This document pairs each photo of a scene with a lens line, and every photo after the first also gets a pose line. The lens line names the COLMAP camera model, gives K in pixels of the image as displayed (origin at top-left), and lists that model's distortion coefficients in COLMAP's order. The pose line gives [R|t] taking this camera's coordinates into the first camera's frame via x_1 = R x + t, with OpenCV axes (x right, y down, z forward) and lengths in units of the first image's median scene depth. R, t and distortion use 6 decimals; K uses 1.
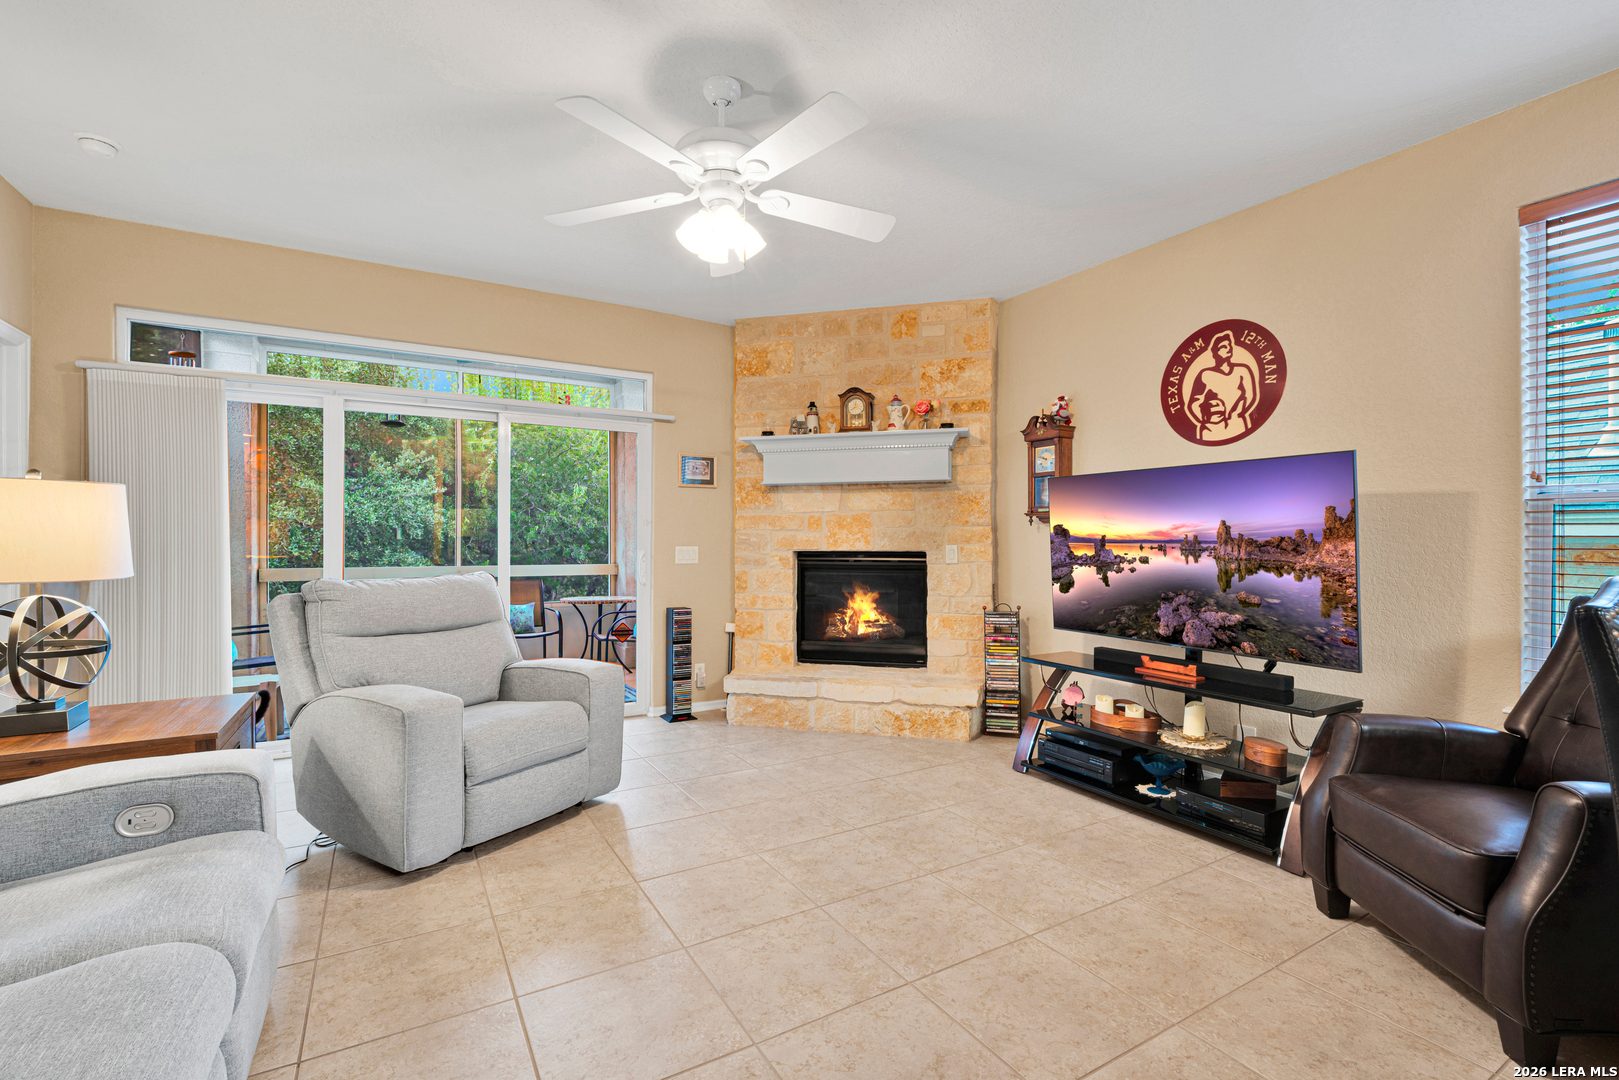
lens RADIAL K [[704.8, 0, 814.7], [0, 704.8, 552.8], [0, 0, 1]] dist [-0.012865, -0.000250]
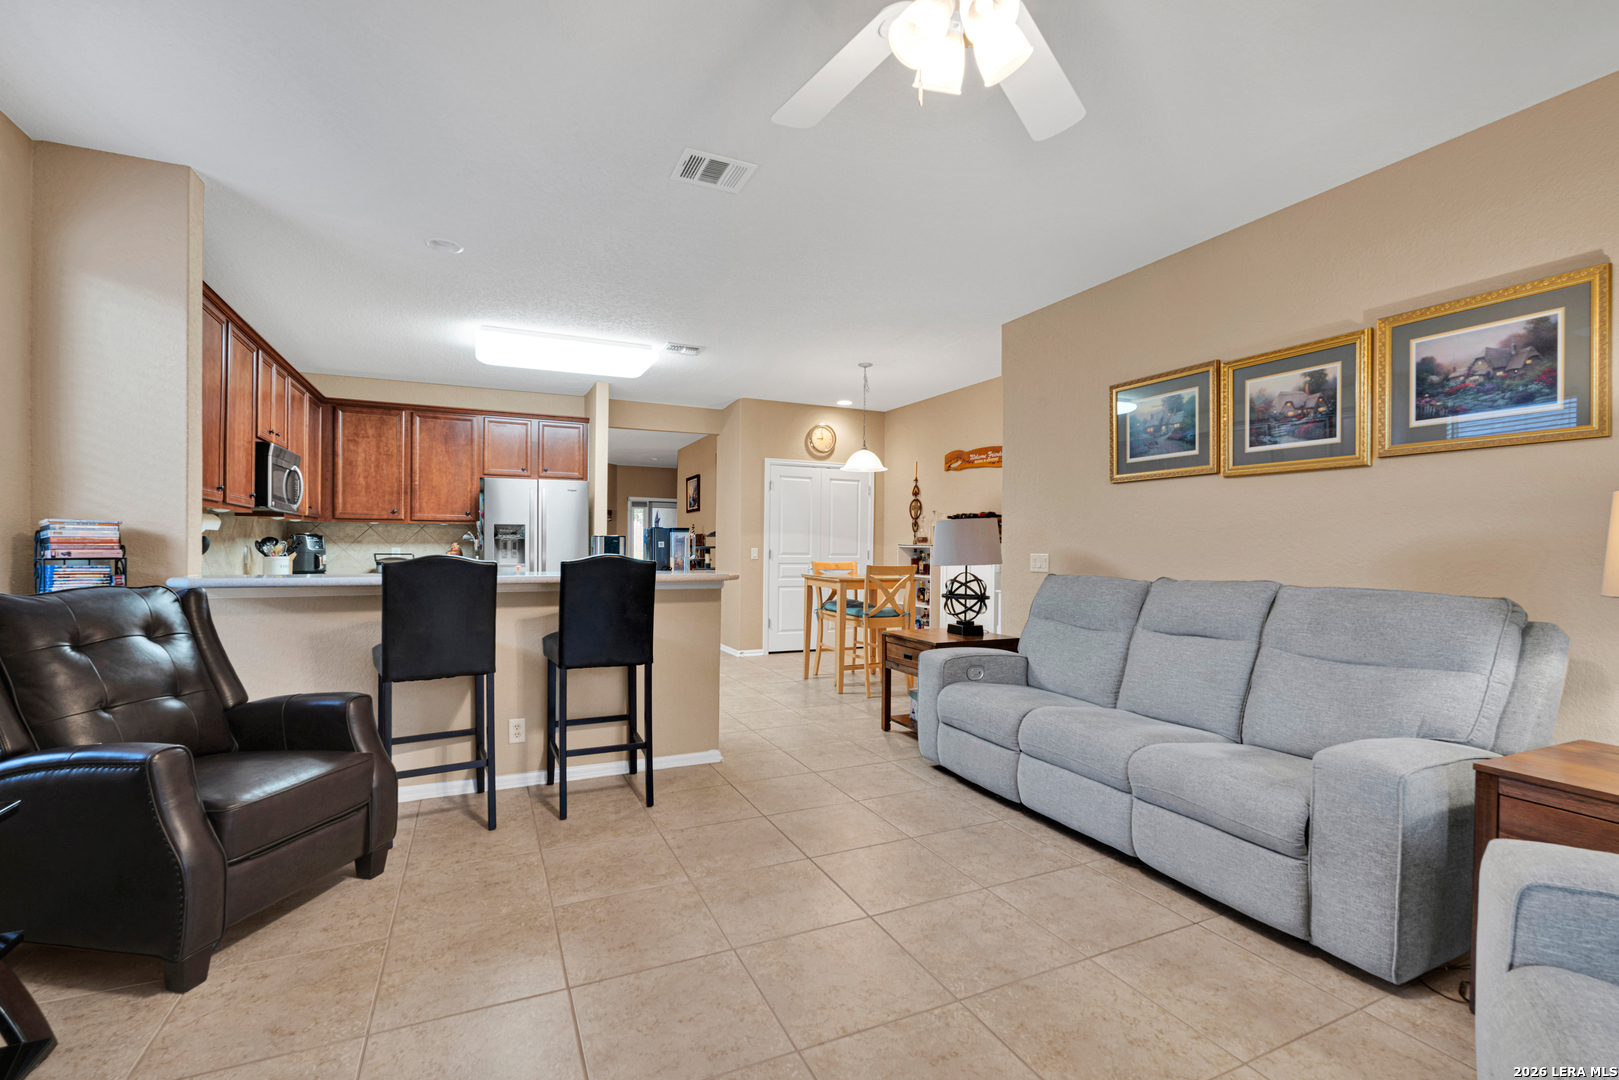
lens RADIAL K [[704.8, 0, 814.7], [0, 704.8, 552.8], [0, 0, 1]] dist [-0.012865, -0.000250]
pose [[-0.995162, -0.013356, 0.097331, -0.035597], [-0.011358, 0.999714, 0.021058, -0.010977], [-0.097584, 0.019850, -0.995029, 0.822630]]
